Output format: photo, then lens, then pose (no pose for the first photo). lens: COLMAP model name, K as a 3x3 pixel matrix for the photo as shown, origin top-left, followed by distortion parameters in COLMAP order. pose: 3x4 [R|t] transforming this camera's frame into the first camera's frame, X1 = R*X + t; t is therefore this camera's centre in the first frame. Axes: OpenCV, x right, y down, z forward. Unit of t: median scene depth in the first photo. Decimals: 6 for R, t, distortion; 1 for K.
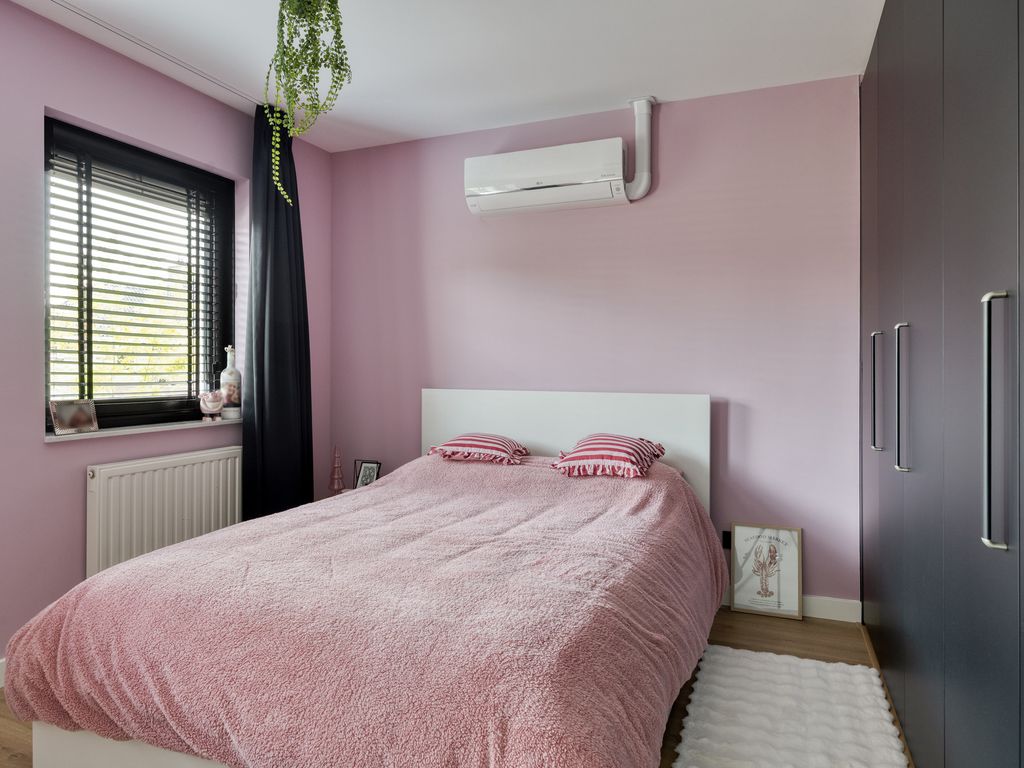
lens RADIAL K [[650.1, 0, 518.4], [0, 650.1, 367.9], [0, 0, 1]] dist [-0.002896, 0.000647]
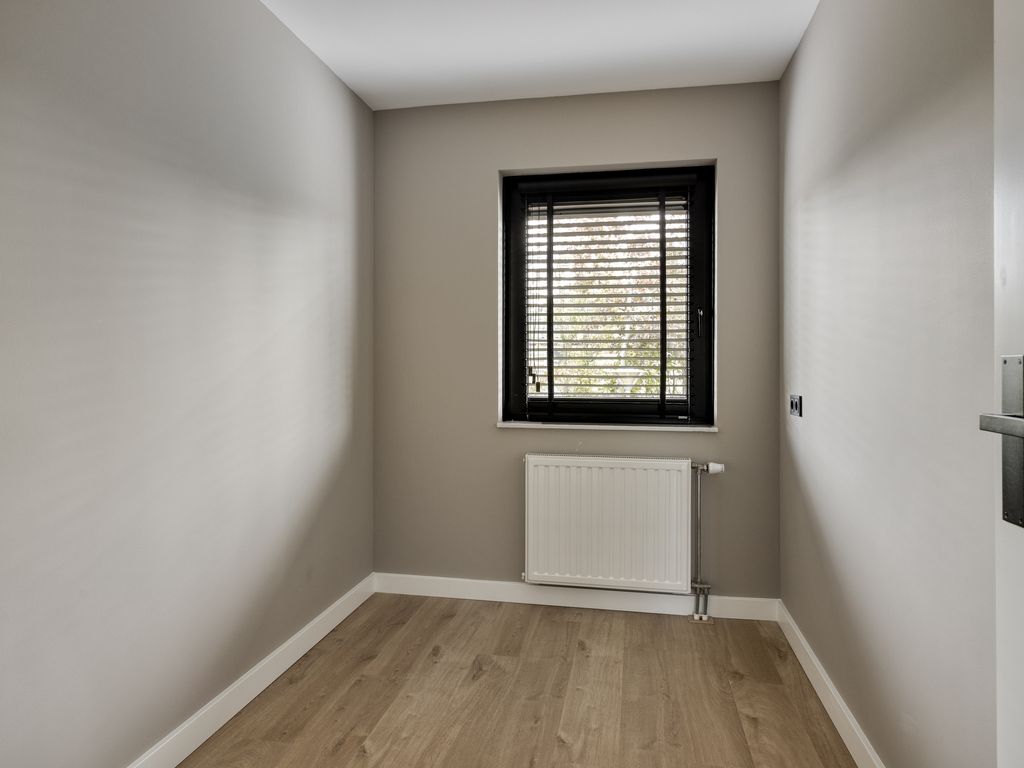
lens RADIAL K [[591.5, 0, 511.6], [0, 591.5, 378.9], [0, 0, 1]] dist [0.002822, 0.000346]
pose [[0.187044, -0.009873, -0.982302, 0.566007], [0.002125, 0.999951, -0.009646, 0.034914], [0.982349, -0.000283, 0.187056, 1.027334]]
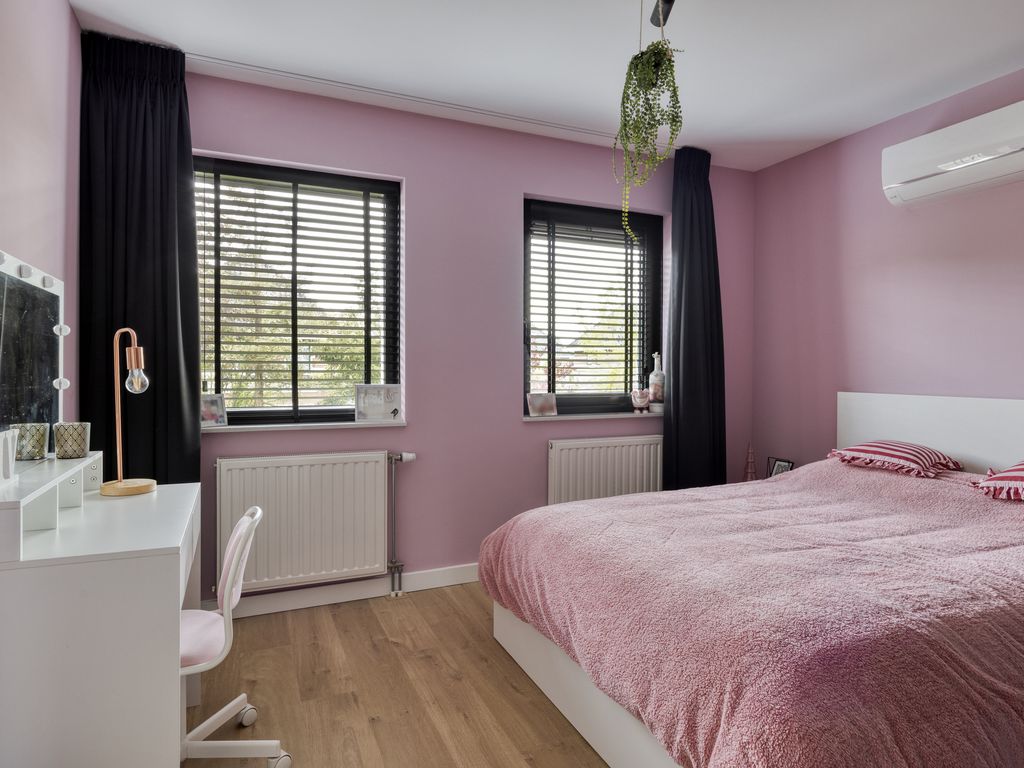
lens RADIAL K [[603.9, 0, 512.5], [0, 603.9, 375.3], [0, 0, 1]] dist [-0.005696, 0.006731]
pose [[0.723567, 0.006233, -0.690226, 0.253286], [-0.000465, 0.999963, 0.008543, -0.001989], [0.690254, -0.005860, 0.723544, -0.013729]]
